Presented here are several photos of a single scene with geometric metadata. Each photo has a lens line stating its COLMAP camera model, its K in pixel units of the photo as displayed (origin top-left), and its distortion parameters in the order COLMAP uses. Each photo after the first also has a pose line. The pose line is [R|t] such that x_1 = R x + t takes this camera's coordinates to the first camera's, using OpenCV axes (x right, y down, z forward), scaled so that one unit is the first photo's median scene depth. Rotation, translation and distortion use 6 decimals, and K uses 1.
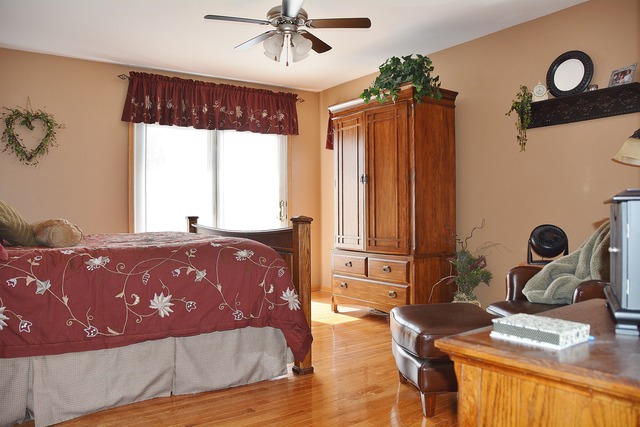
lens RADIAL K [[500.5, 0, 320.0], [0, 500.5, 213.5], [0, 0, 1]] dist [-0.170729, 0.126600]
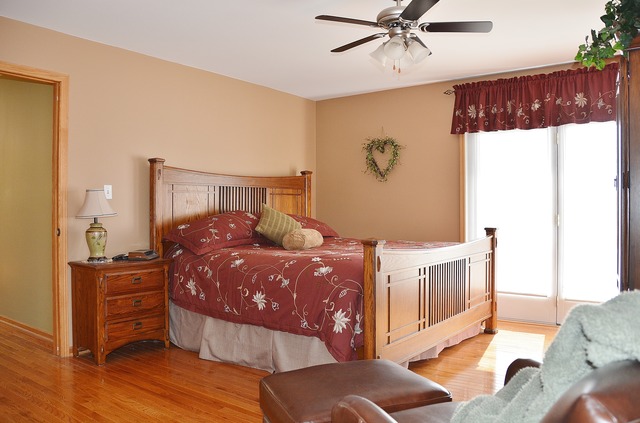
lens RADIAL K [[503.1, 0, 320.0], [0, 503.1, 211.5], [0, 0, 1]] dist [-0.115595, 0.004574]
pose [[0.300490, 0.010253, -0.953730, 0.573694], [-0.000119, 0.999943, 0.010712, -0.037410], [0.953785, -0.003105, 0.300474, 0.433596]]
